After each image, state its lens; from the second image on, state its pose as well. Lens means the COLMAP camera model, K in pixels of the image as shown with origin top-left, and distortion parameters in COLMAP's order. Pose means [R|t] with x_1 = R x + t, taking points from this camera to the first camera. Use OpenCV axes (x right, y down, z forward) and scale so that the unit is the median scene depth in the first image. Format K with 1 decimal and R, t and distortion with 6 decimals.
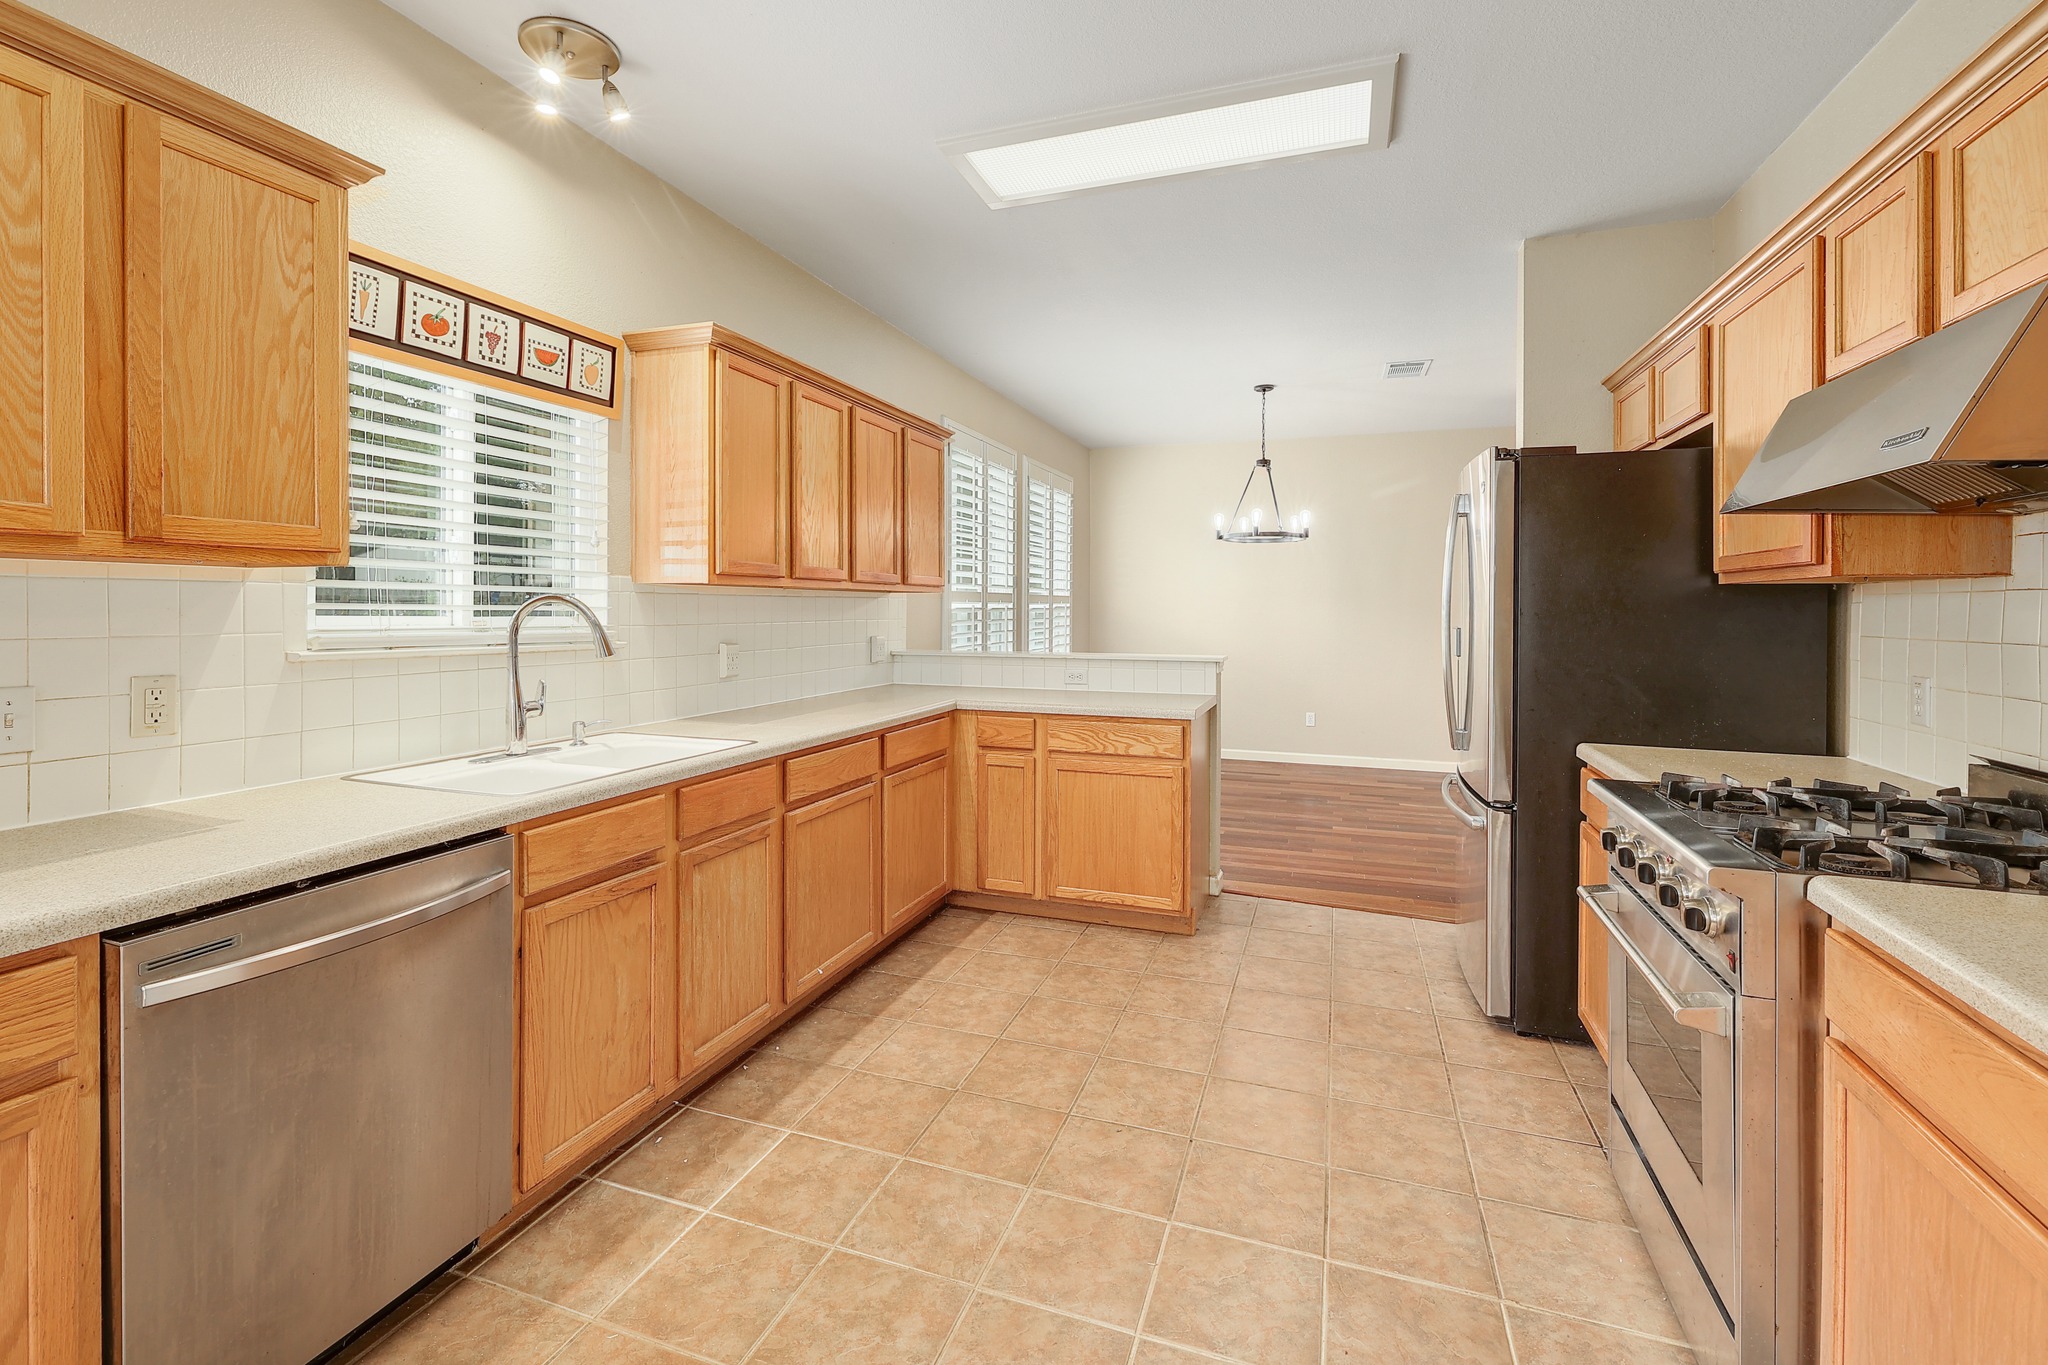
lens RADIAL K [[913.9, 0, 1013.0], [0, 913.9, 606.7], [0, 0, 1]] dist [-0.000623, -0.000287]
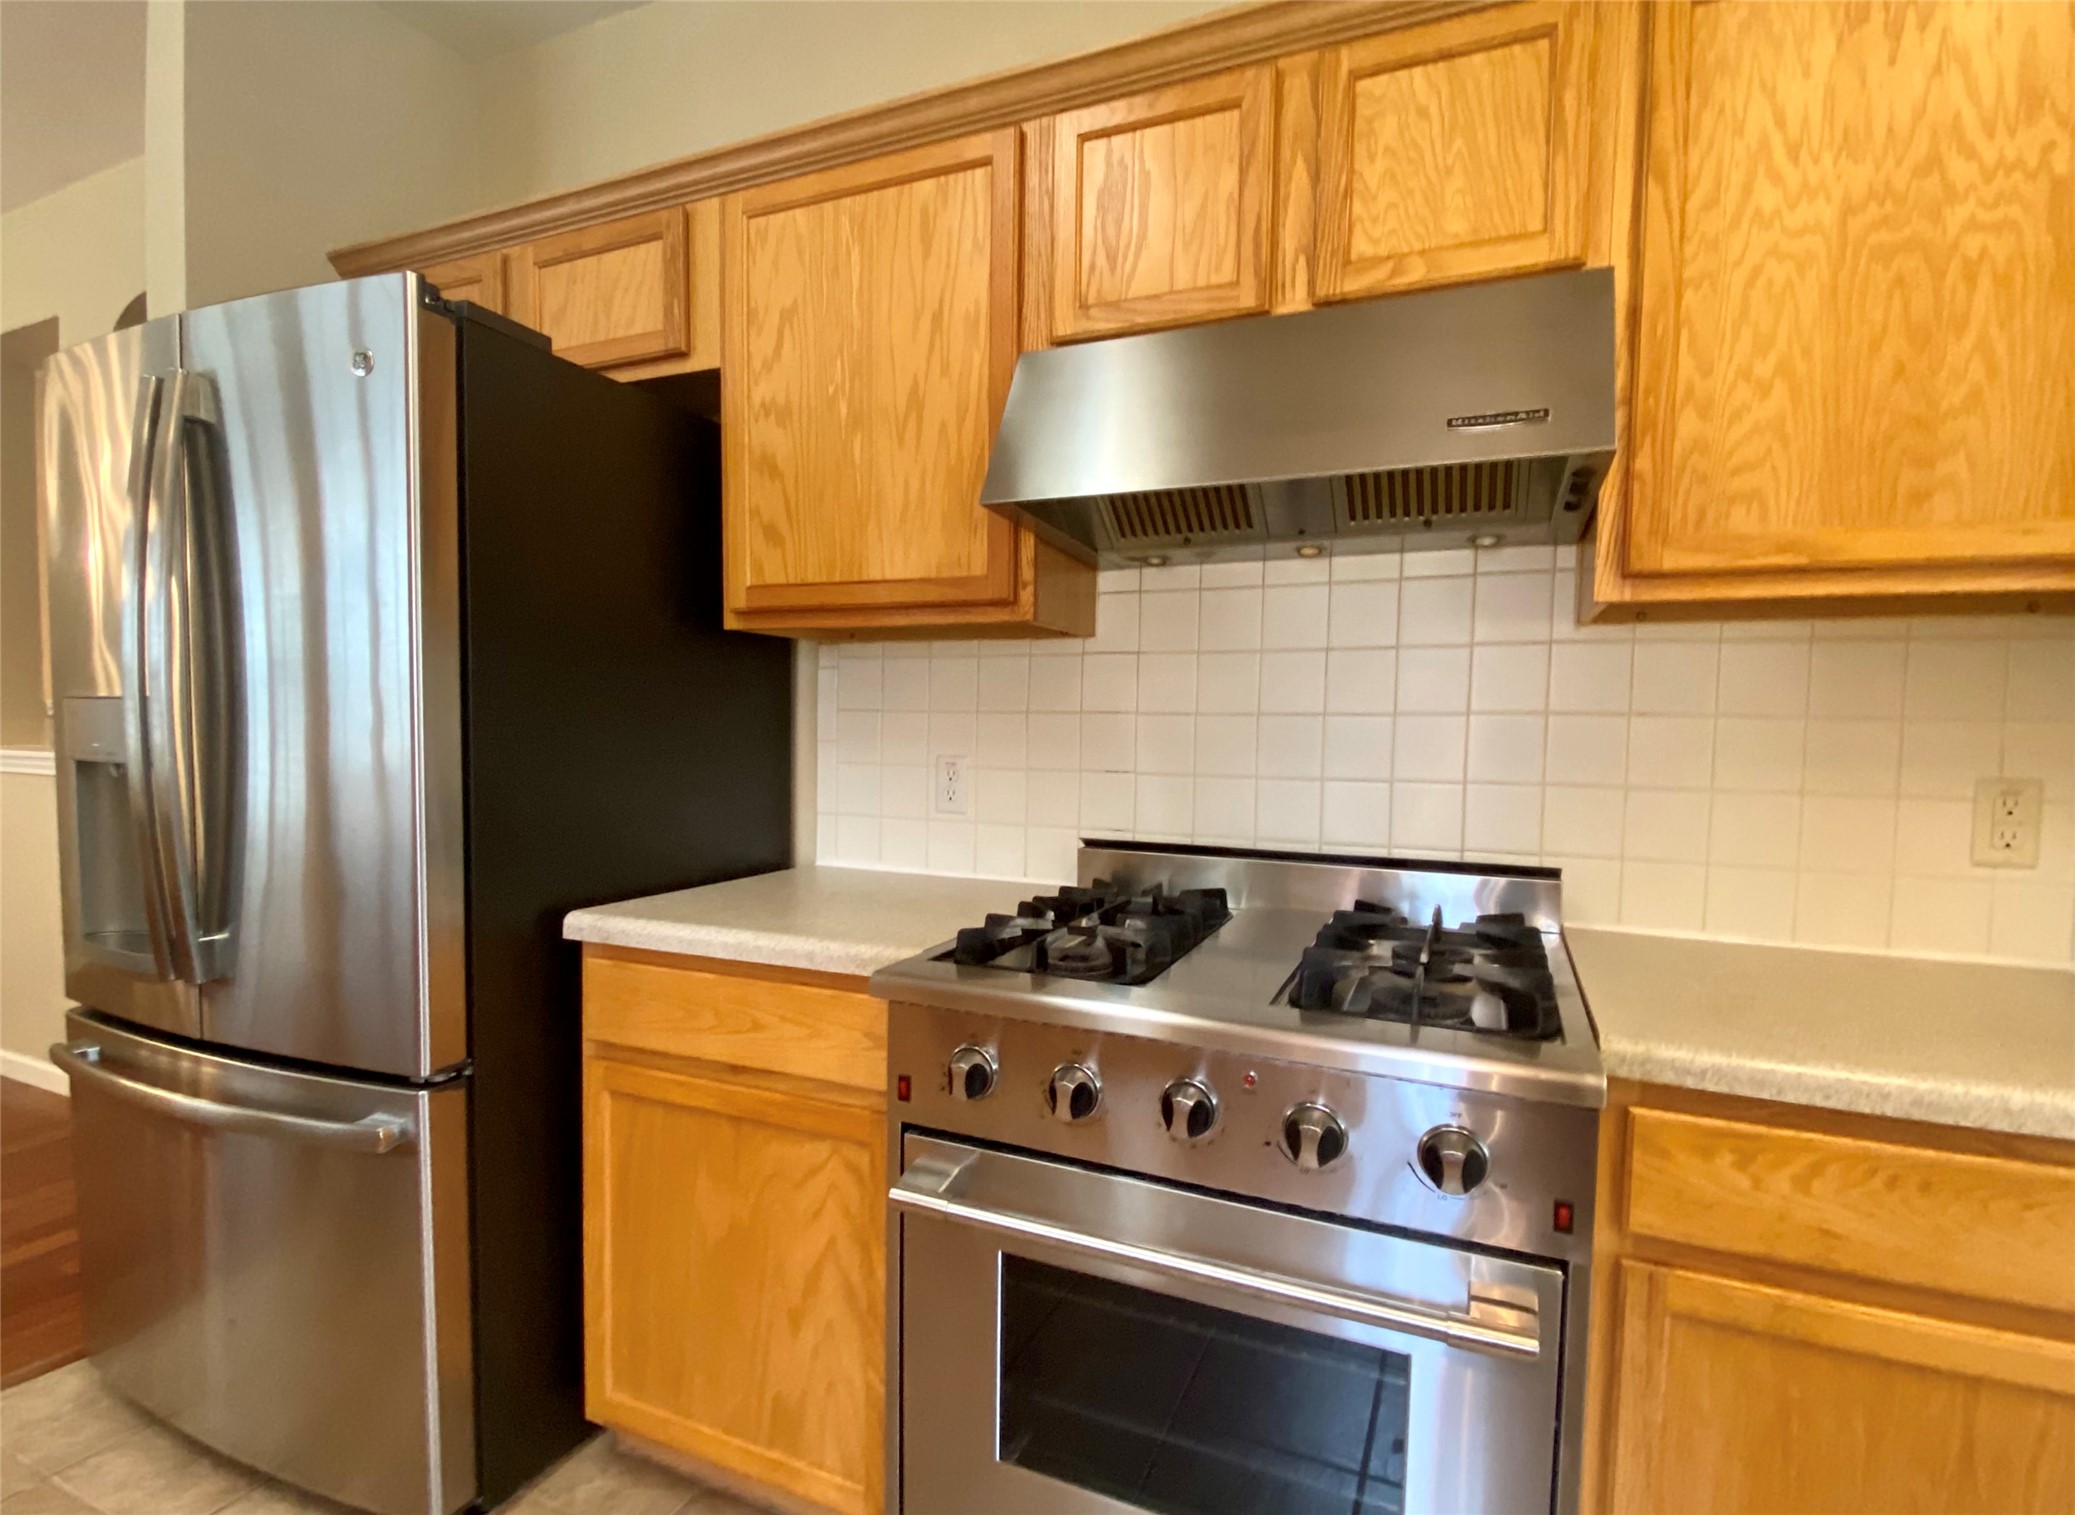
lens RADIAL K [[993.2, 0, 1062.4], [0, 993.2, 793.9], [0, 0, 1]] dist [-0.003394, -0.001155]
pose [[0.053852, -0.072929, 0.995882, 0.073383], [-0.014650, 0.997164, 0.073816, 0.037704], [-0.998441, -0.018565, 0.052631, 0.732674]]
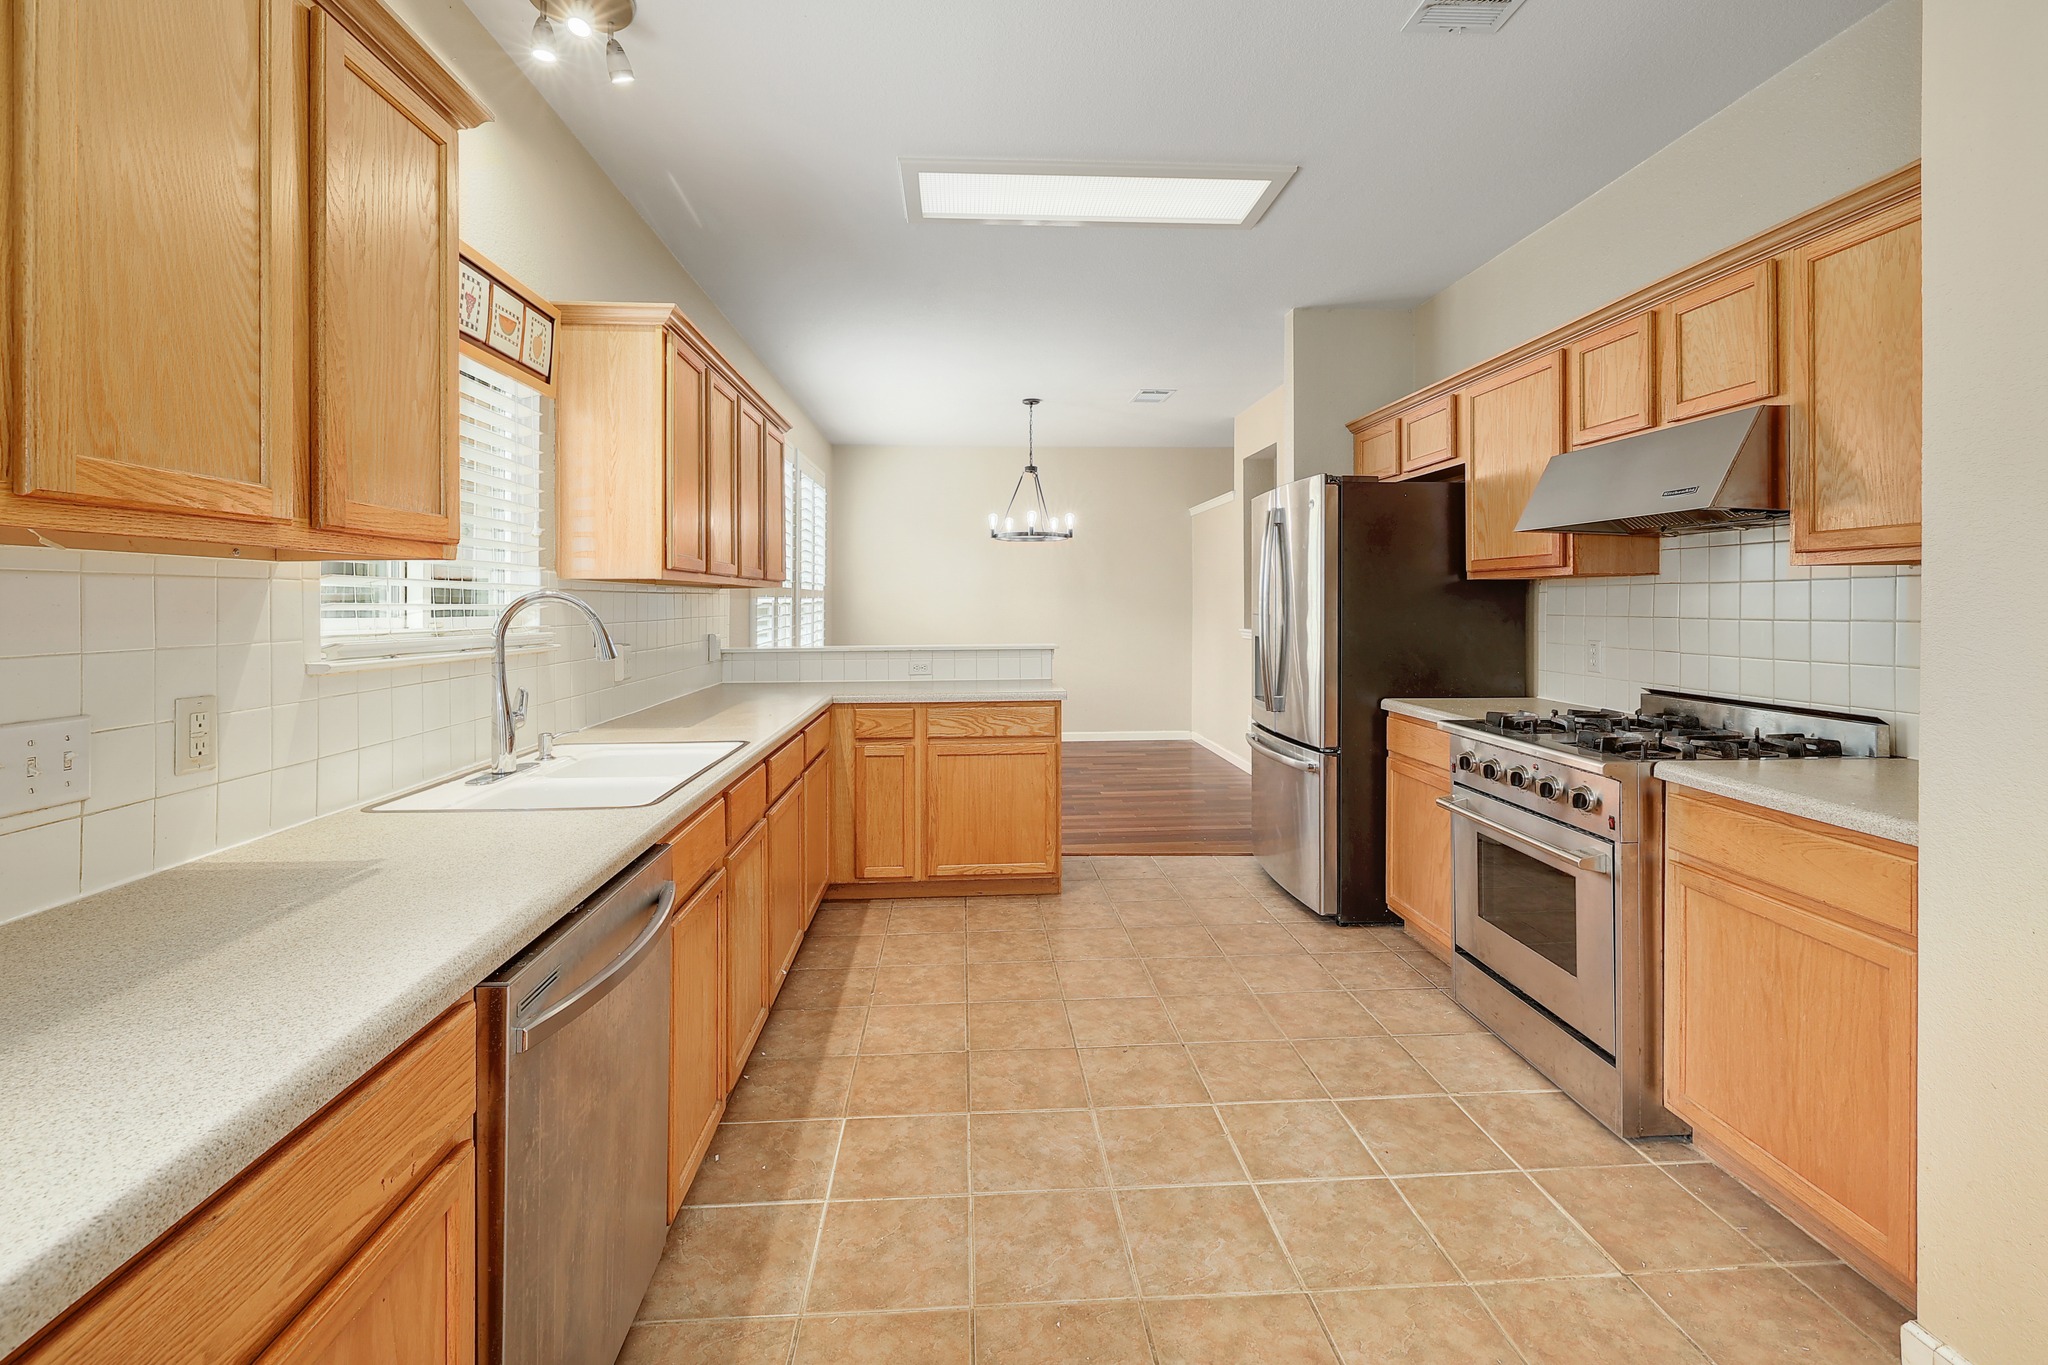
lens RADIAL K [[913.9, 0, 1024.7], [0, 913.9, 594.9], [0, 0, 1]] dist [-0.000623, -0.000287]
pose [[0.915470, -0.007369, 0.402319, -0.429779], [0.010083, 0.999938, -0.004629, -0.001439], [-0.402260, 0.008294, 0.915488, -0.014910]]
